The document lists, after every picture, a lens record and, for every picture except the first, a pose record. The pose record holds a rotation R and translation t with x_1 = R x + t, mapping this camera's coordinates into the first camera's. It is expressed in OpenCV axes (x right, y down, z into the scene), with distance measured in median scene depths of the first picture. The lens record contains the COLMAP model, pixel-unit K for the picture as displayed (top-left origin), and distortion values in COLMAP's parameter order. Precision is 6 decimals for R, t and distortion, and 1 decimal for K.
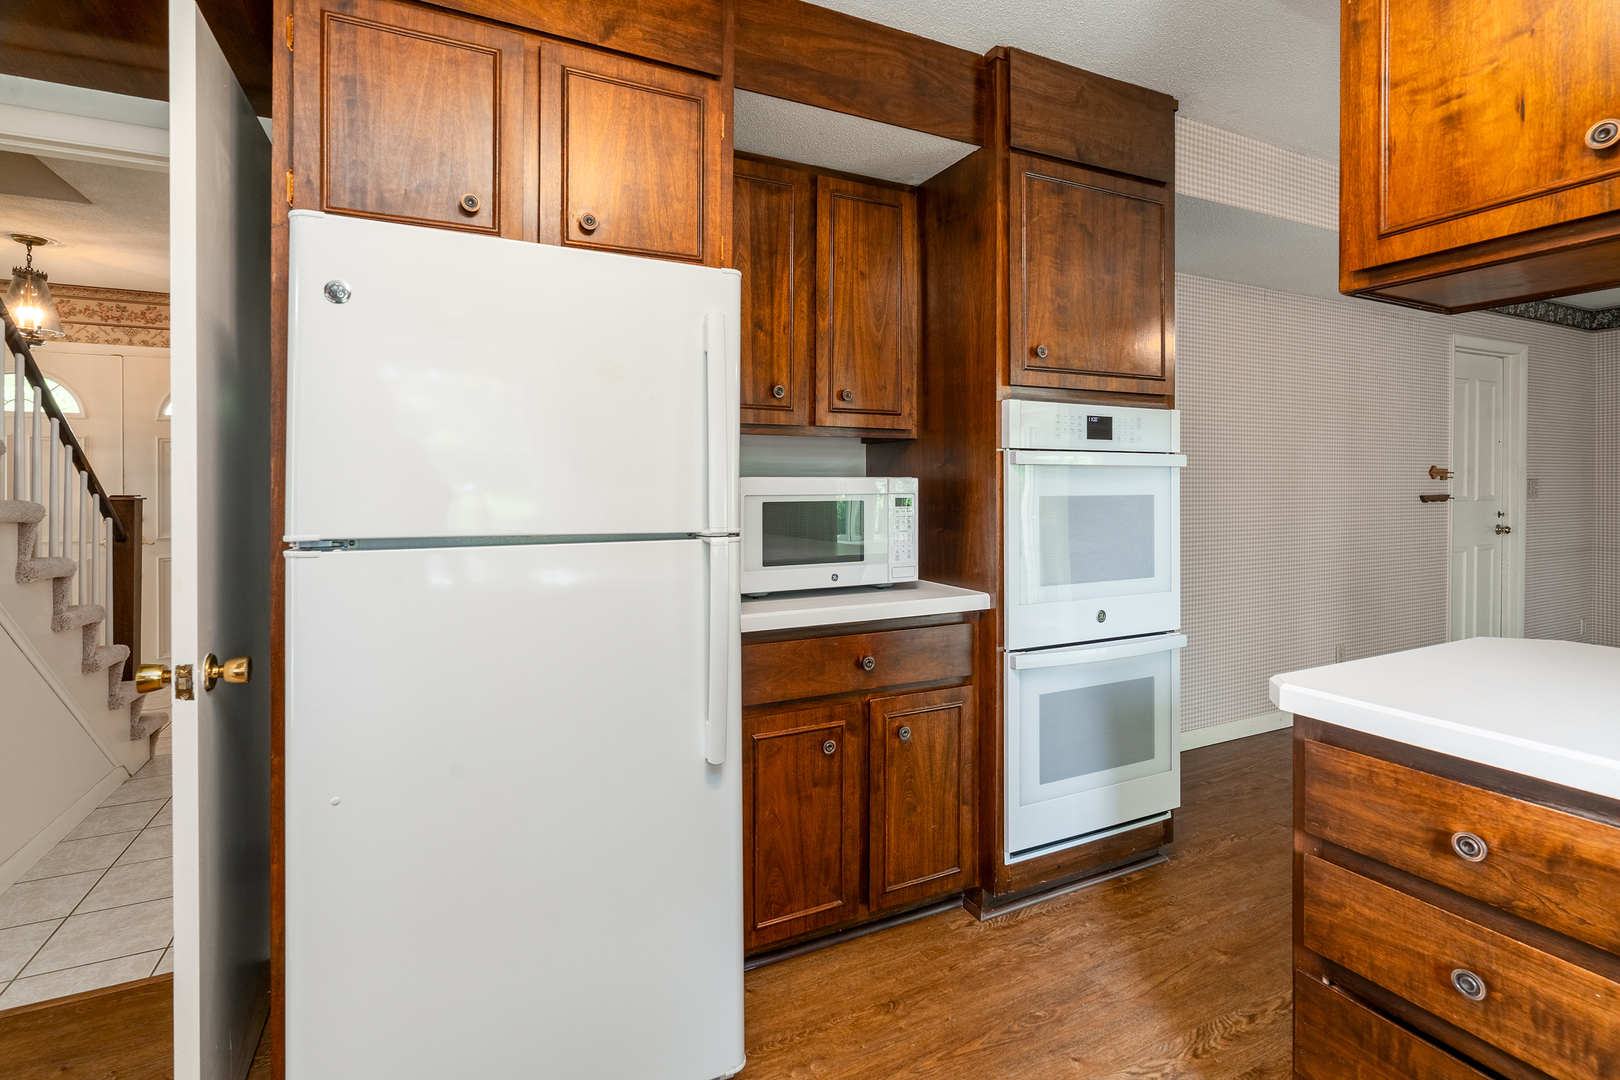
lens RADIAL K [[762.5, 0, 760.3], [0, 762.5, 486.5], [0, 0, 1]] dist [-0.001958, 0.000462]
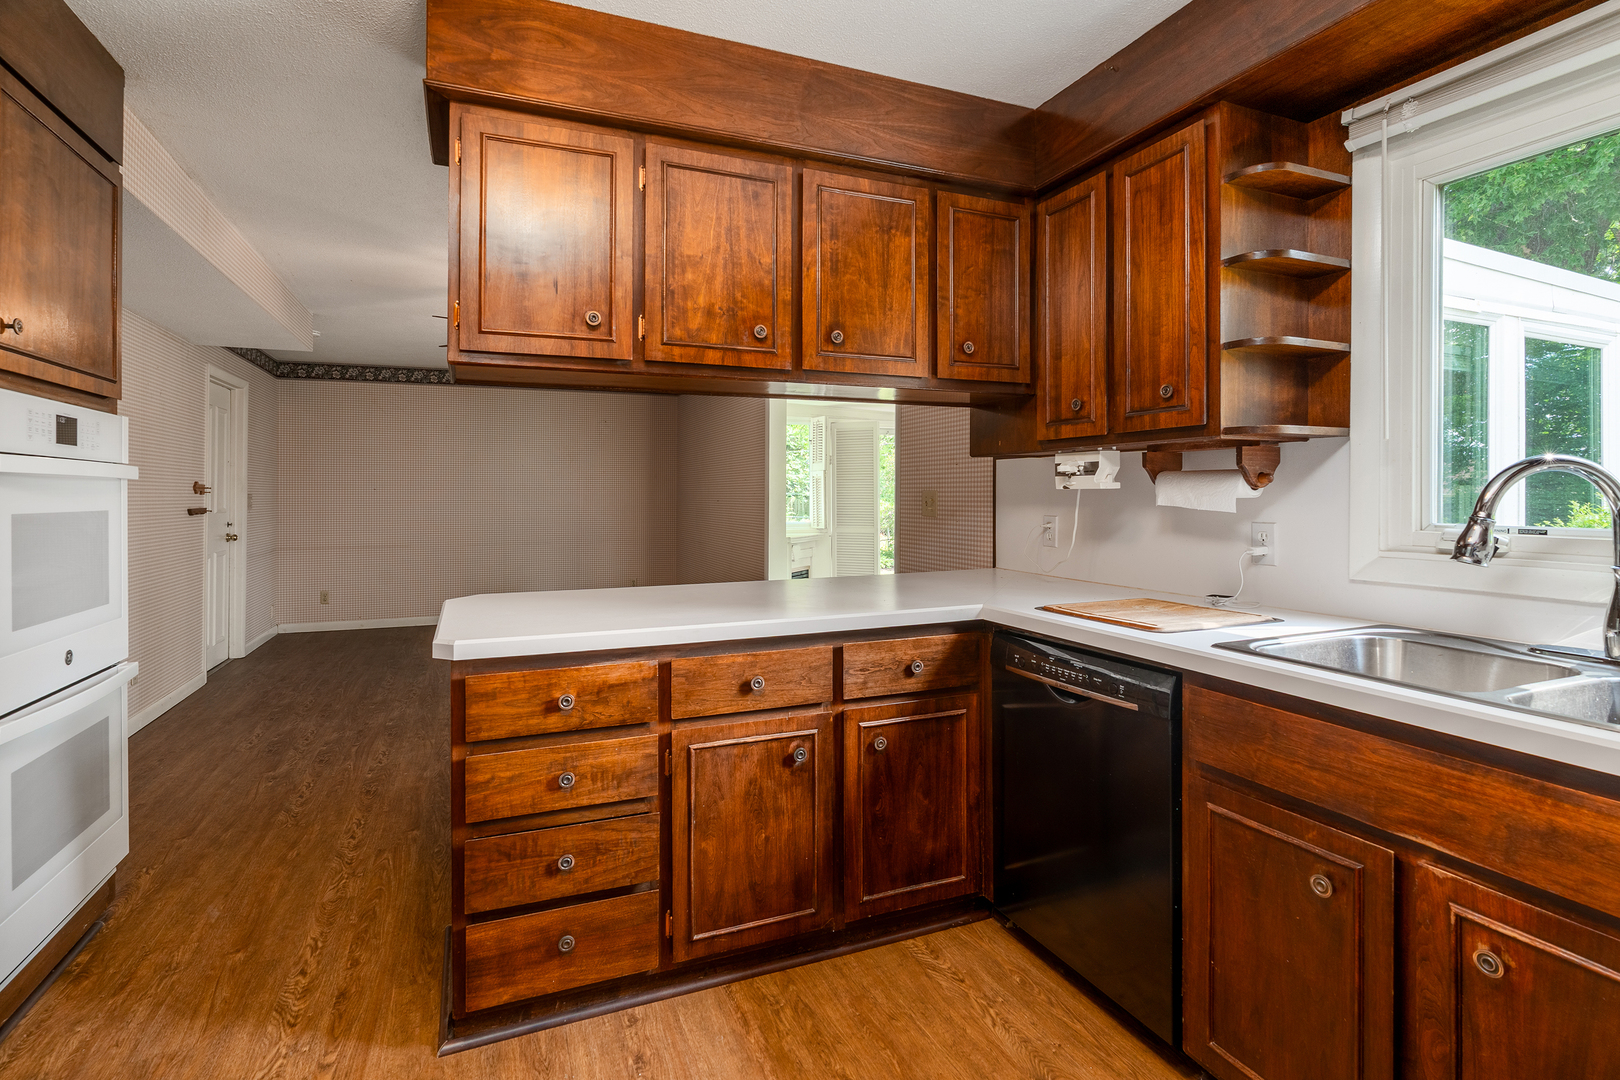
lens RADIAL K [[768.9, 0, 812.4], [0, 768.9, 494.4], [0, 0, 1]] dist [0.003193, 0.000647]
pose [[0.030014, 0.003491, 0.999543, -0.396276], [0.005874, 0.999976, -0.003669, 0.000564], [-0.999532, 0.005981, 0.029992, 0.175609]]
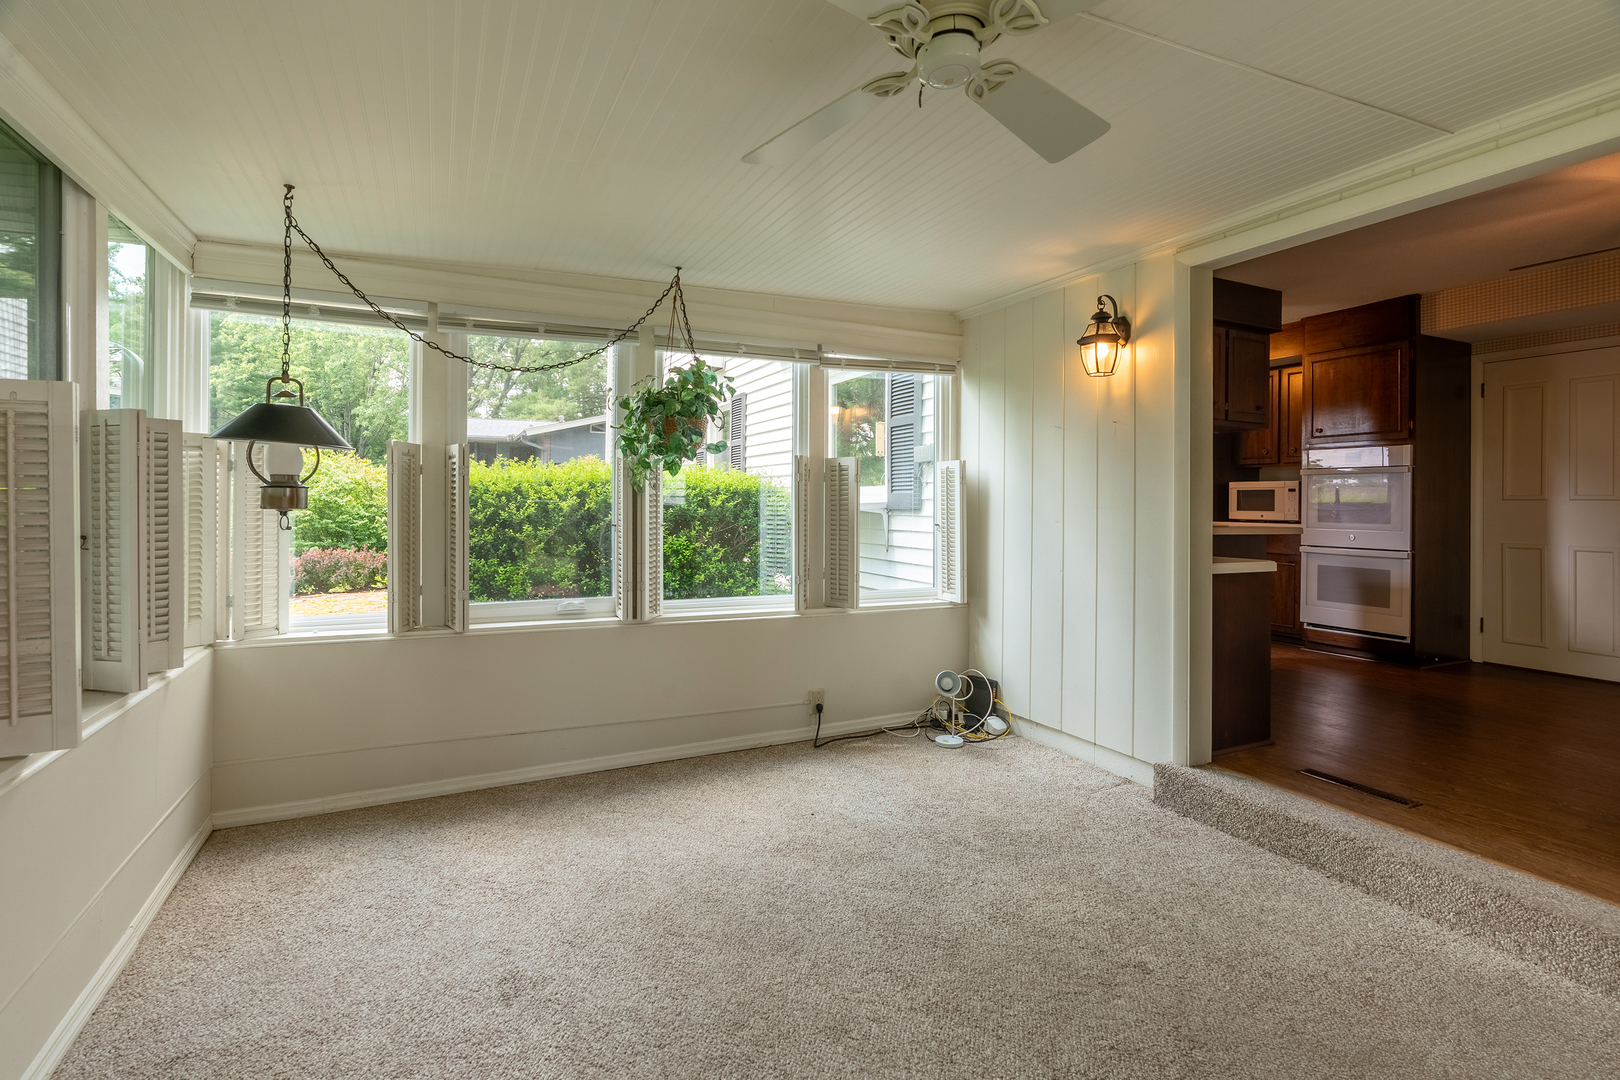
lens RADIAL K [[746.3, 0, 810.0], [0, 746.3, 500.4], [0, 0, 1]] dist [-0.002570, -0.000143]
pose [[0.011795, -0.001222, -0.999930, 2.911734], [-0.014979, 0.999887, -0.001398, 0.088855], [0.999818, 0.014995, 0.011775, -0.745357]]
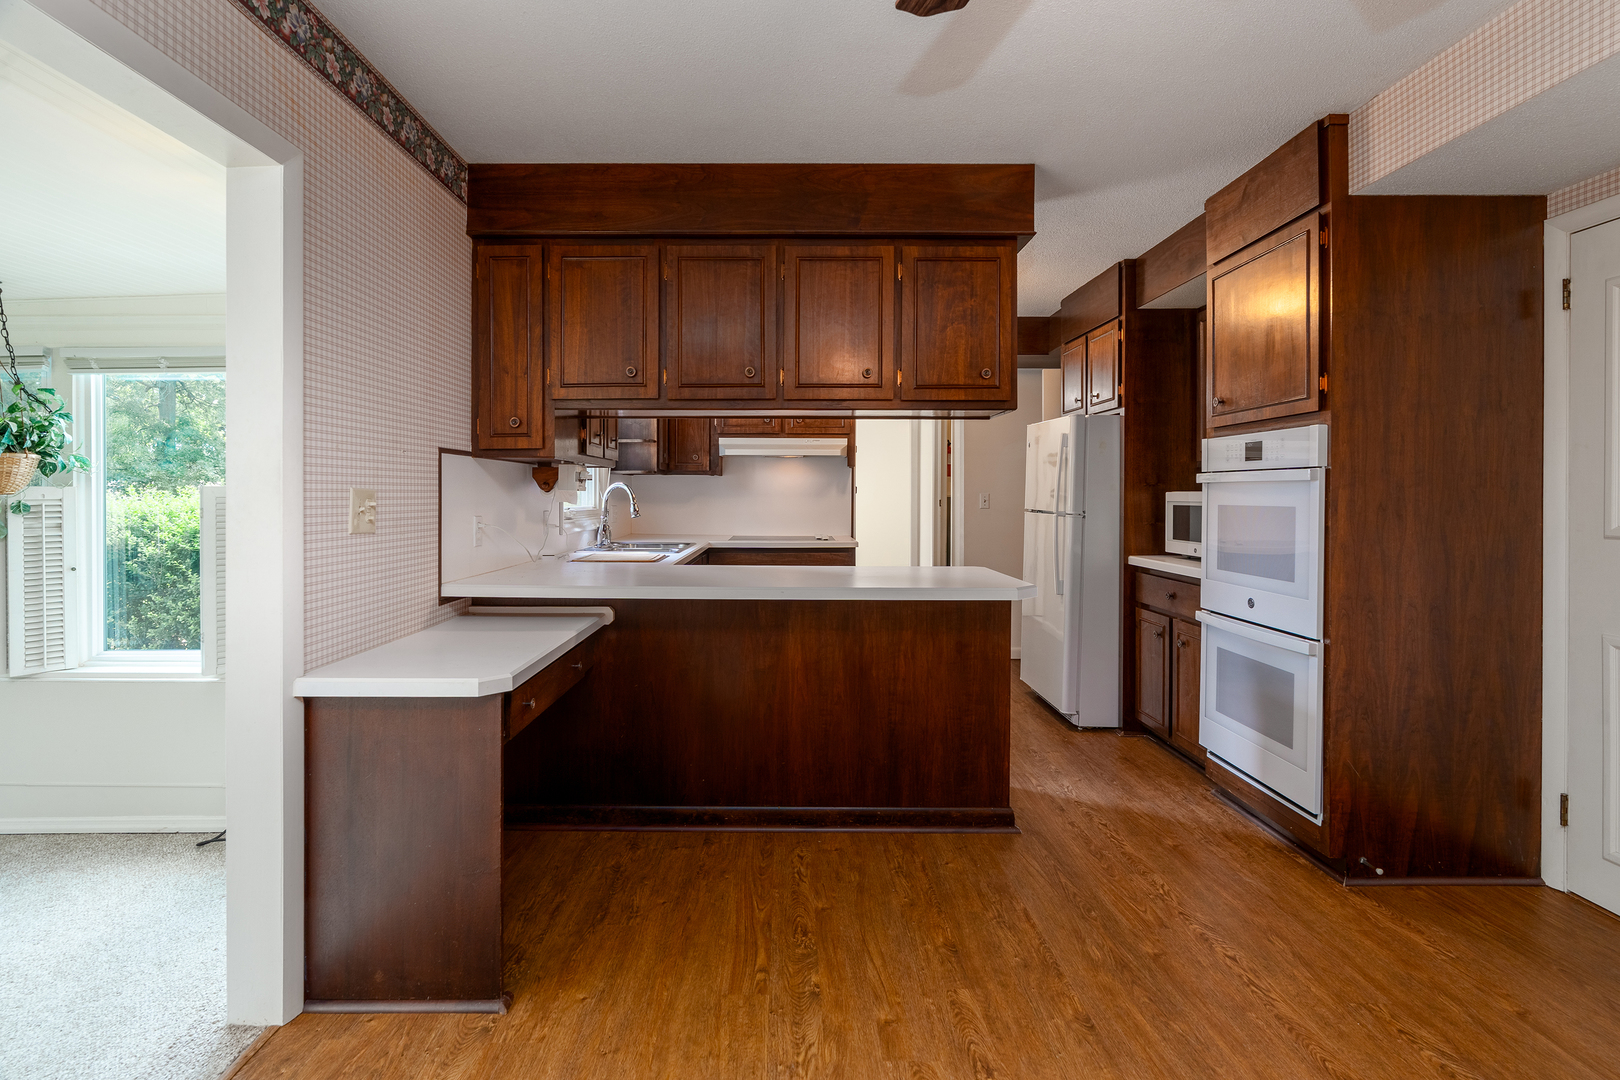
lens RADIAL K [[771.9, 0, 793.7], [0, 771.9, 495.6], [0, 0, 1]] dist [-0.004069, 0.000157]
pose [[-0.422325, 0.004286, -0.906434, 2.025122], [-0.002161, 0.999981, 0.005735, -0.011991], [0.906442, 0.004381, -0.422308, 0.914860]]
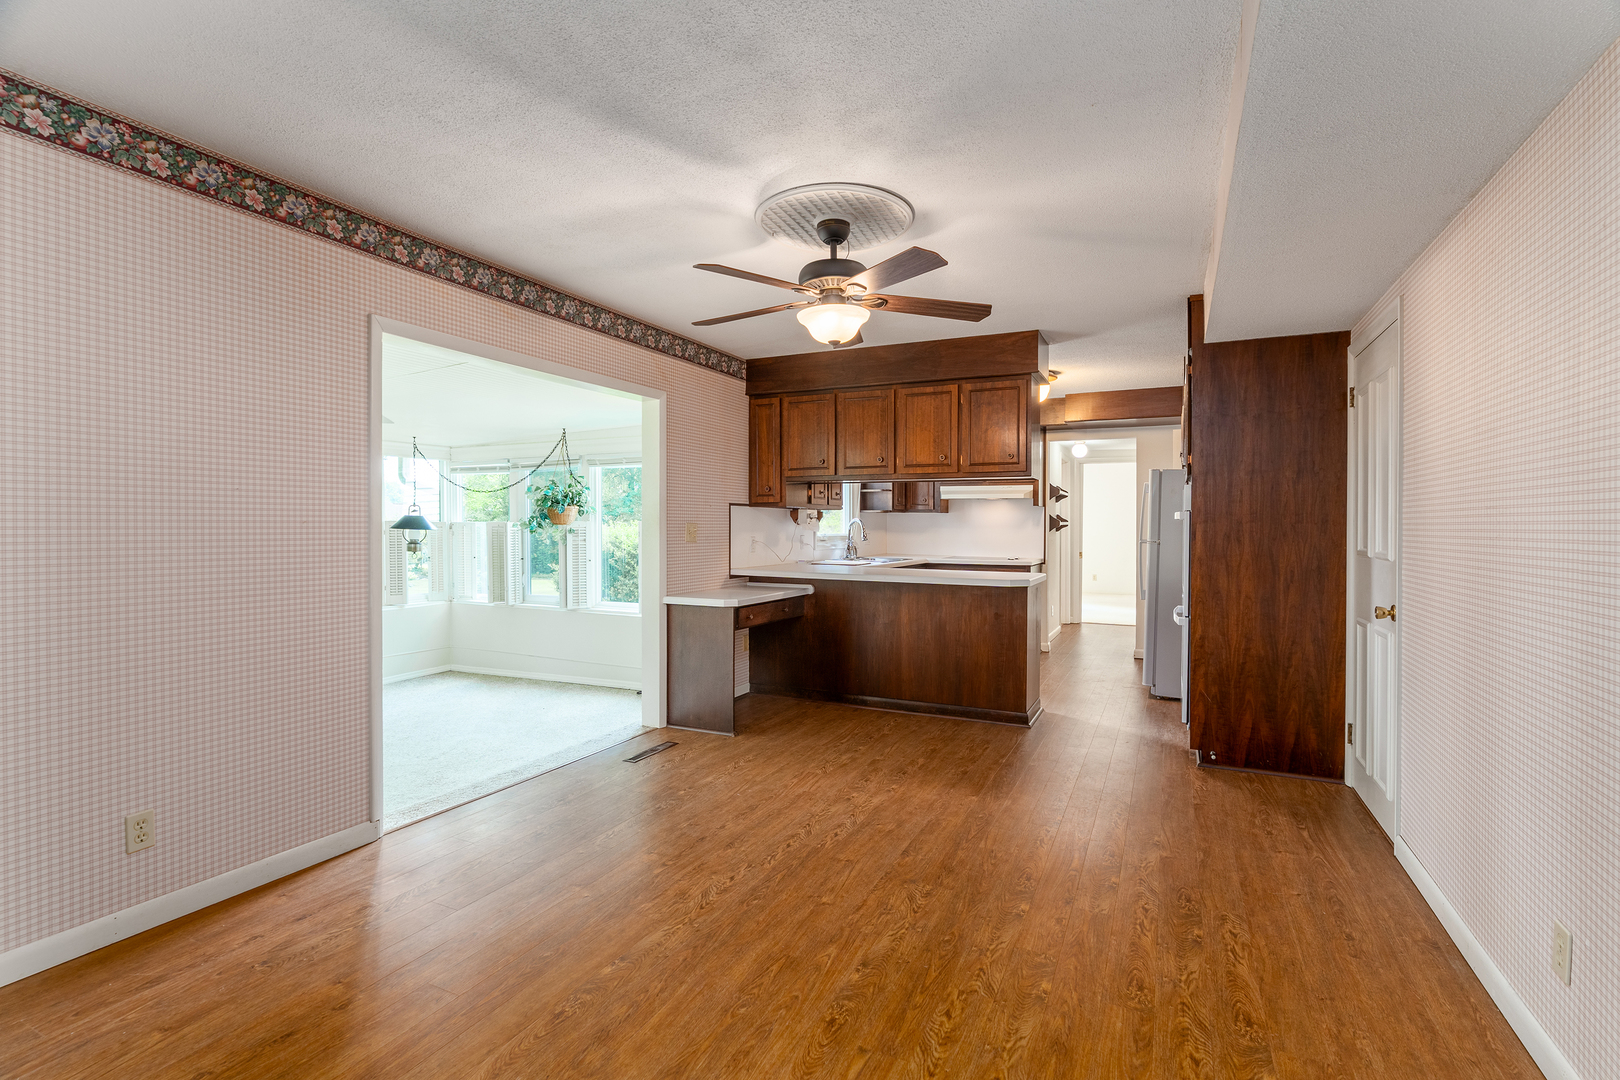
lens RADIAL K [[757.8, 0, 819.9], [0, 757.8, 537.9], [0, 0, 1]] dist [-0.001572, 0.000007]
pose [[-0.766589, 0.009916, -0.642061, 2.541806], [-0.004179, 0.999783, 0.020431, -0.017213], [0.642124, 0.018345, -0.766381, 2.016636]]
